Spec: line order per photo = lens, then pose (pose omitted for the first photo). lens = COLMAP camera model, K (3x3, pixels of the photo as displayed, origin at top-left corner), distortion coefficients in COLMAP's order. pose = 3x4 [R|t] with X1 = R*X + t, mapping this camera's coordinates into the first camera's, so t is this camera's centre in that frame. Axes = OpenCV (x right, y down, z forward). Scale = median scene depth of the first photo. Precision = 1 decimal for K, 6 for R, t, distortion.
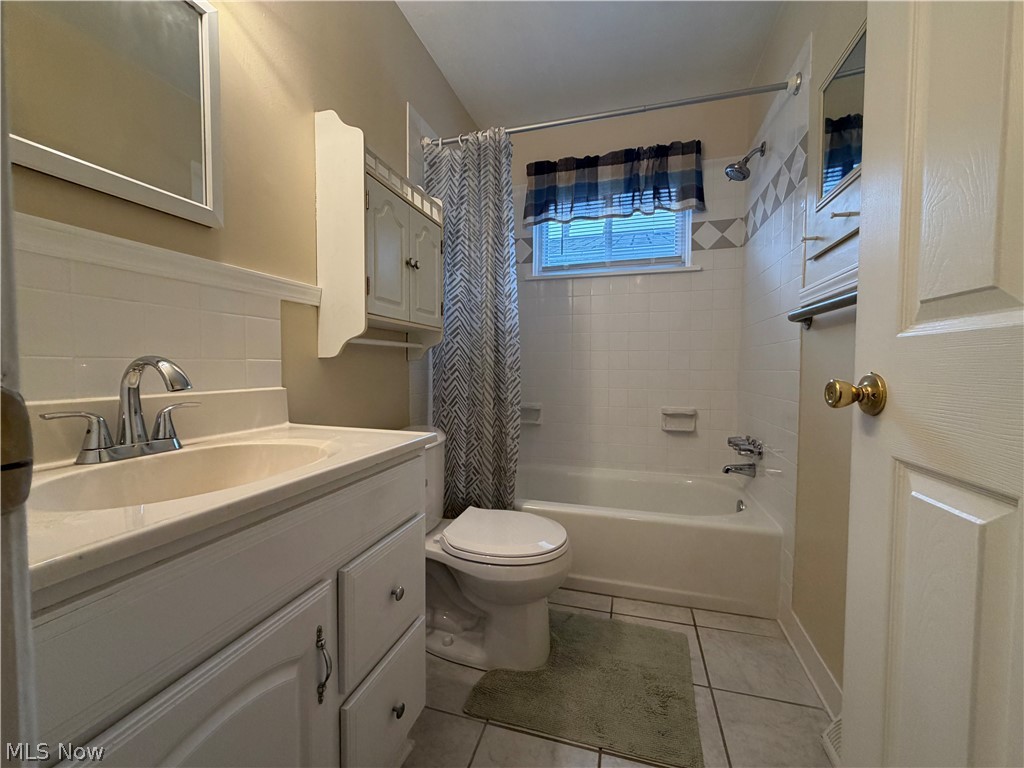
lens RADIAL K [[406.5, 0, 509.4], [0, 406.5, 381.1], [0, 0, 1]] dist [0.001605, -0.000770]
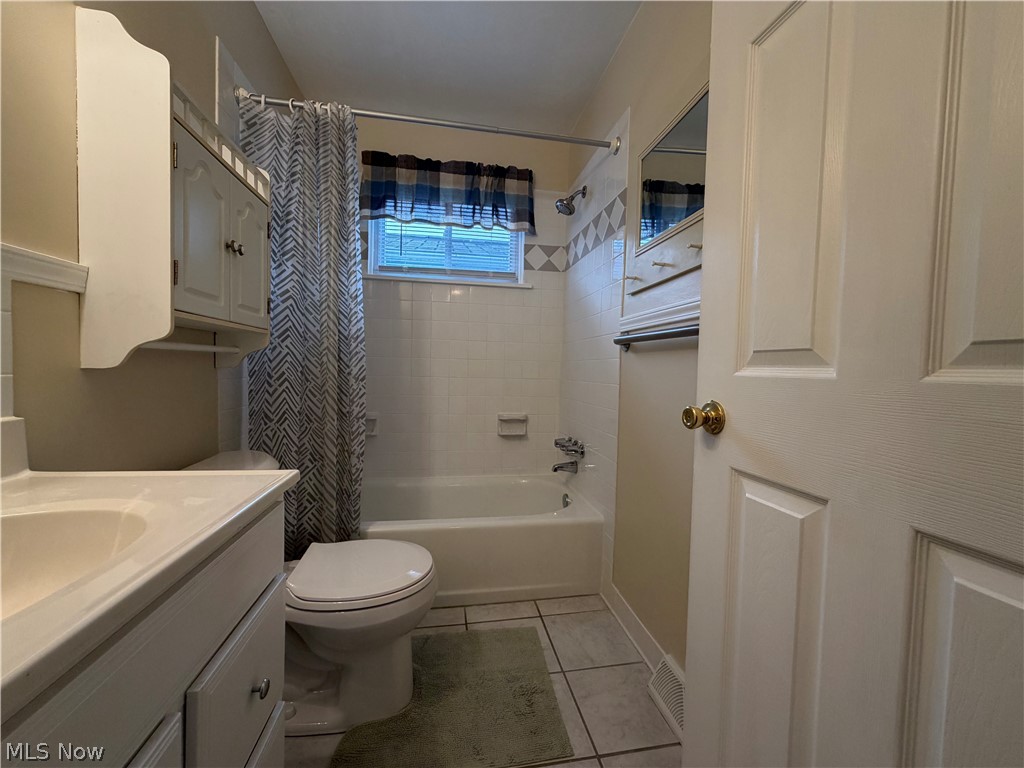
lens RADIAL K [[406.5, 0, 510.8], [0, 406.5, 382.0], [0, 0, 1]] dist [0.001605, -0.000770]
pose [[0.896189, 0.003469, 0.443659, -0.100521], [-0.005360, 0.999981, 0.003010, -0.032356], [-0.443640, -0.005075, 0.896190, 0.054158]]
